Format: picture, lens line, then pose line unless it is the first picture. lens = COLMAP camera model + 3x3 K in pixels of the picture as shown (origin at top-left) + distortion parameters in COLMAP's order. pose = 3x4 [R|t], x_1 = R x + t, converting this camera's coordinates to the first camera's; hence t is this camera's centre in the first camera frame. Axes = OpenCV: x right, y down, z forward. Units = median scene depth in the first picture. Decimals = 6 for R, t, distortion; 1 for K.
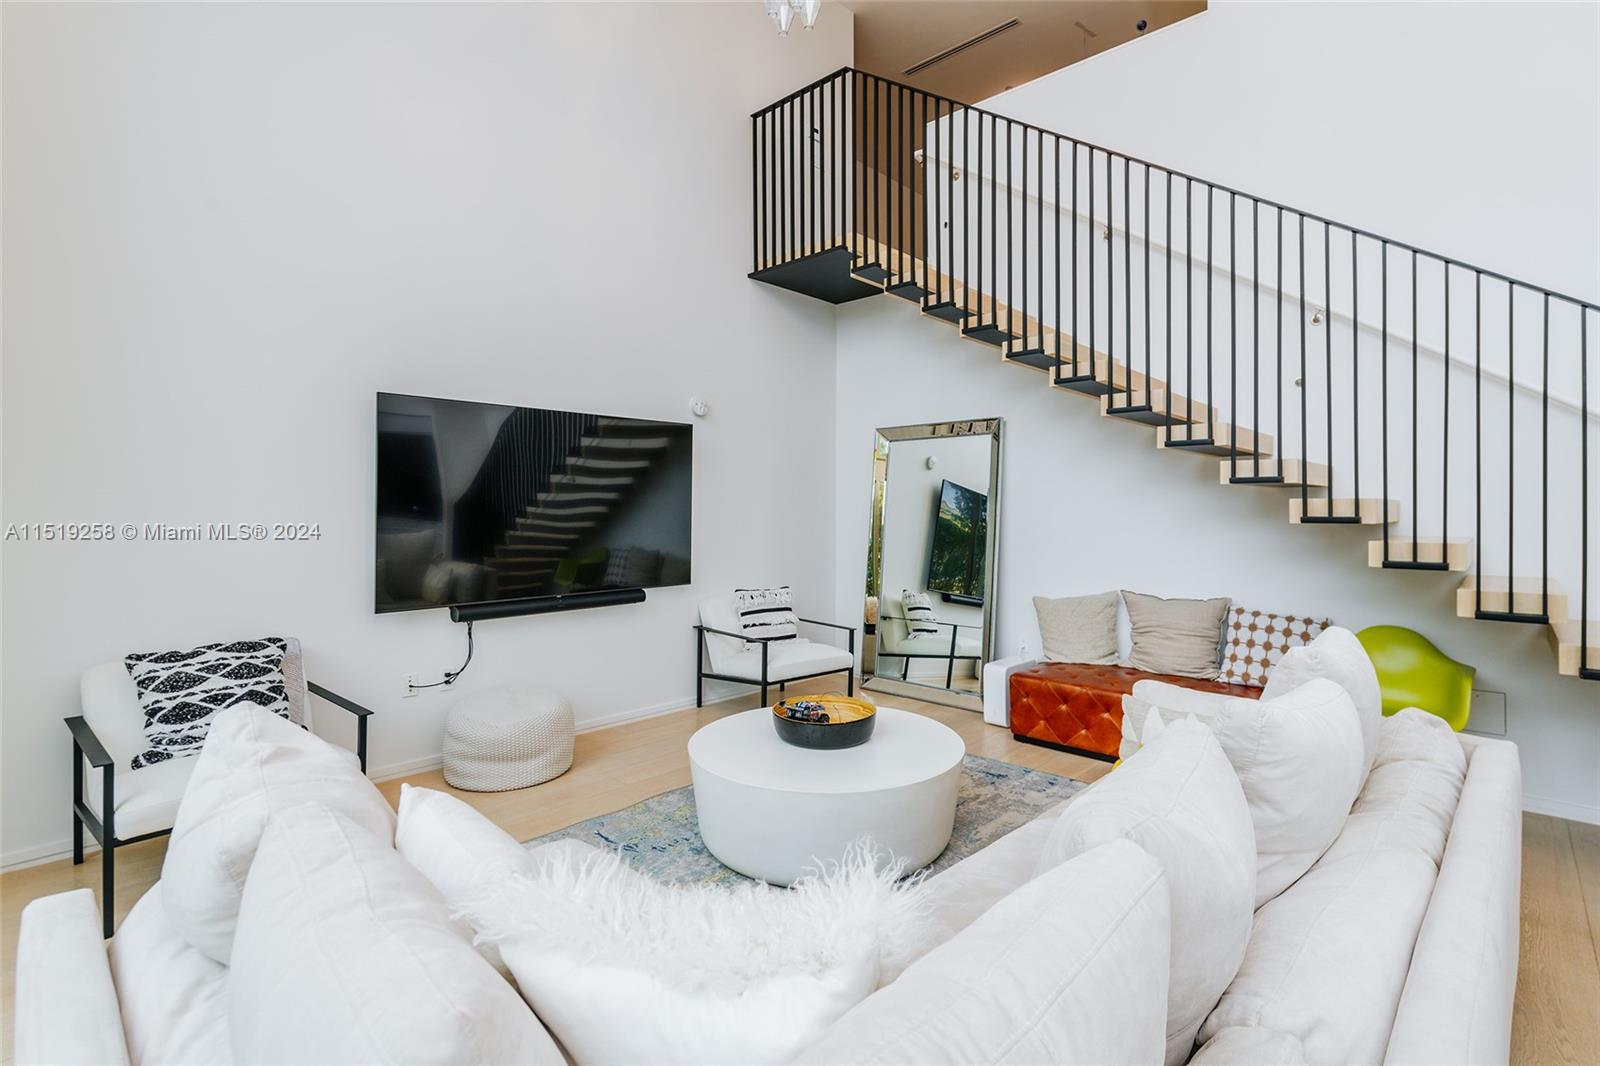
lens RADIAL K [[754.4, 0, 806.5], [0, 754.4, 511.9], [0, 0, 1]] dist [-0.001492, -0.000281]
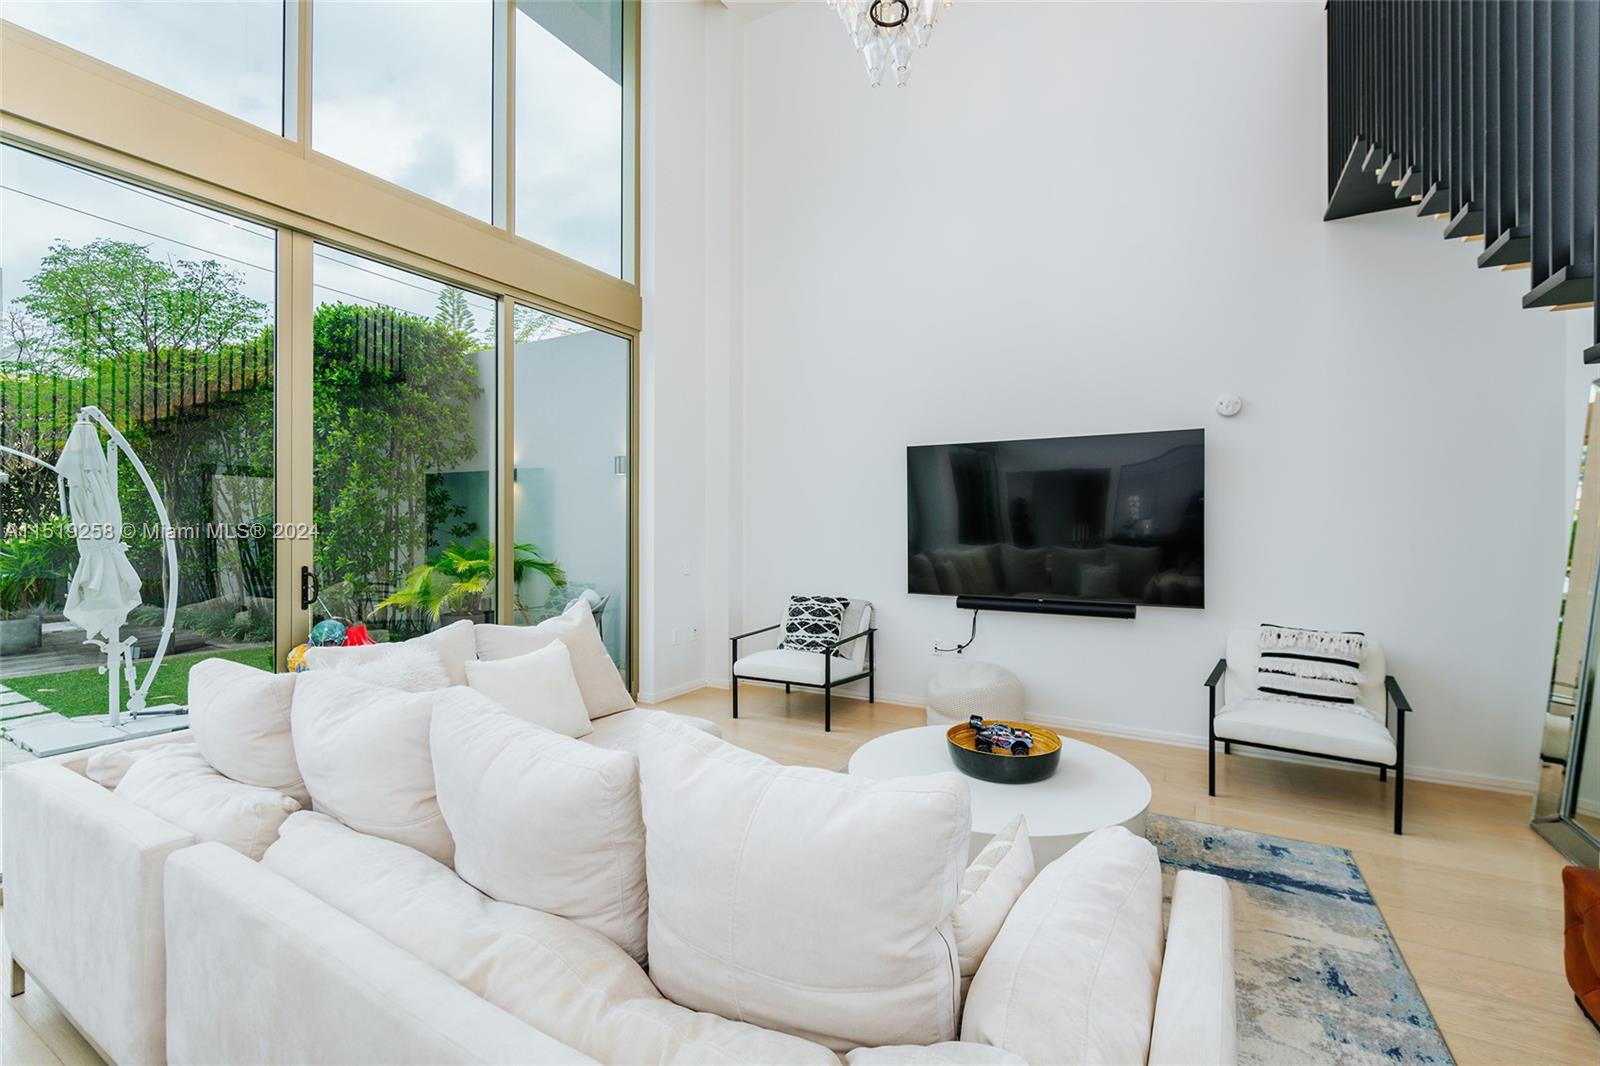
lens RADIAL K [[655.6, 0, 800.0], [0, 655.6, 533.0], [0, 0, 1]] dist [0.000234, -0.000129]
pose [[0.224980, 0.014267, -0.974259, 0.625166], [-0.001263, 0.999896, 0.014351, -0.004770], [0.974363, -0.001999, 0.224975, 0.466307]]
